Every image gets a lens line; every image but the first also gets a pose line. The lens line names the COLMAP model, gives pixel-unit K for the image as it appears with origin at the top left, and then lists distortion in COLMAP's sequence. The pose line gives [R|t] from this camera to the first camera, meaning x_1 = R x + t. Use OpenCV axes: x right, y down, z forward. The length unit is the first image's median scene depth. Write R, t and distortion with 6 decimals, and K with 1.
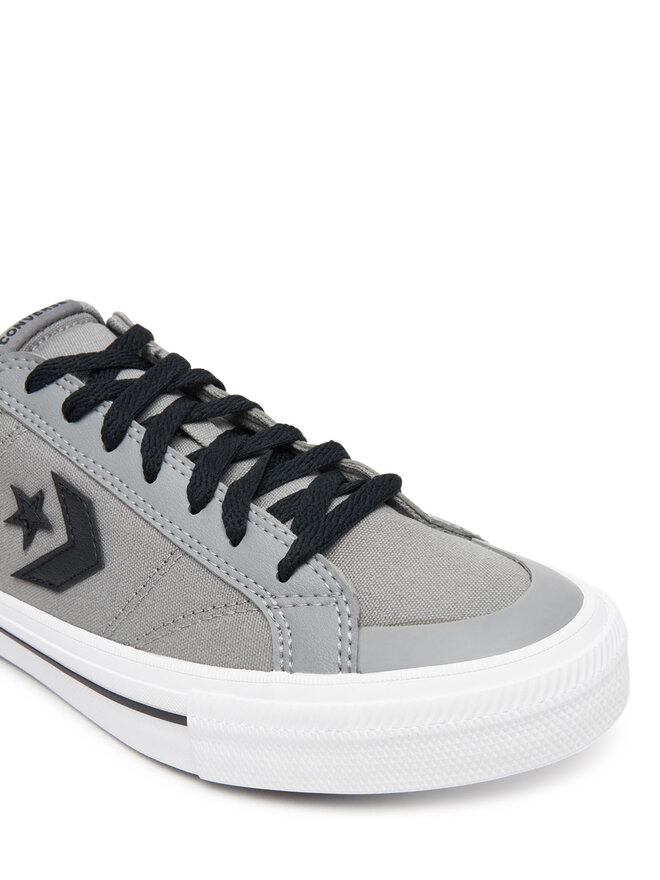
lens RADIAL K [[759.7, 0, 330.0], [0, 759.7, 440.0], [0, 0, 1]] dist [-0.002380, 0.001648]
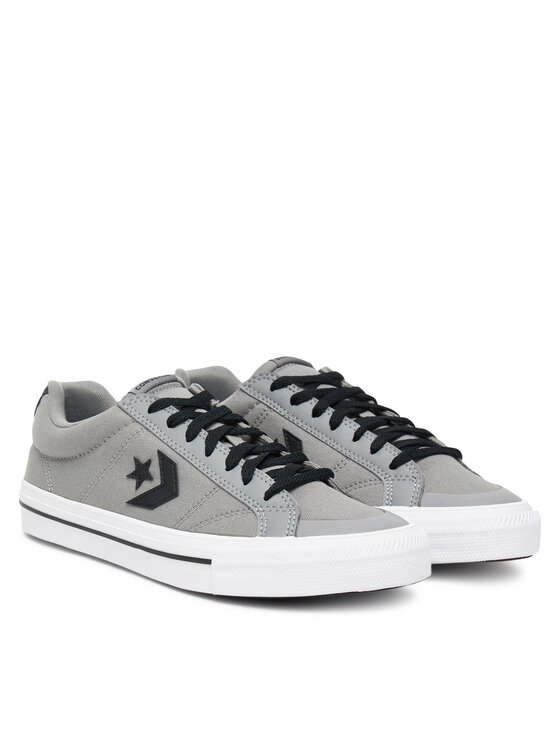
lens RADIAL K [[1902.3, 0, 280.0], [0, 1902.3, 373.0], [0, 0, 1]] dist [-0.000488, -0.010112]
pose [[0.988930, 0.099337, -0.110226, 0.478174], [-0.129217, 0.941704, -0.310640, 1.362260], [0.072942, 0.321444, 0.944115, -3.747883]]
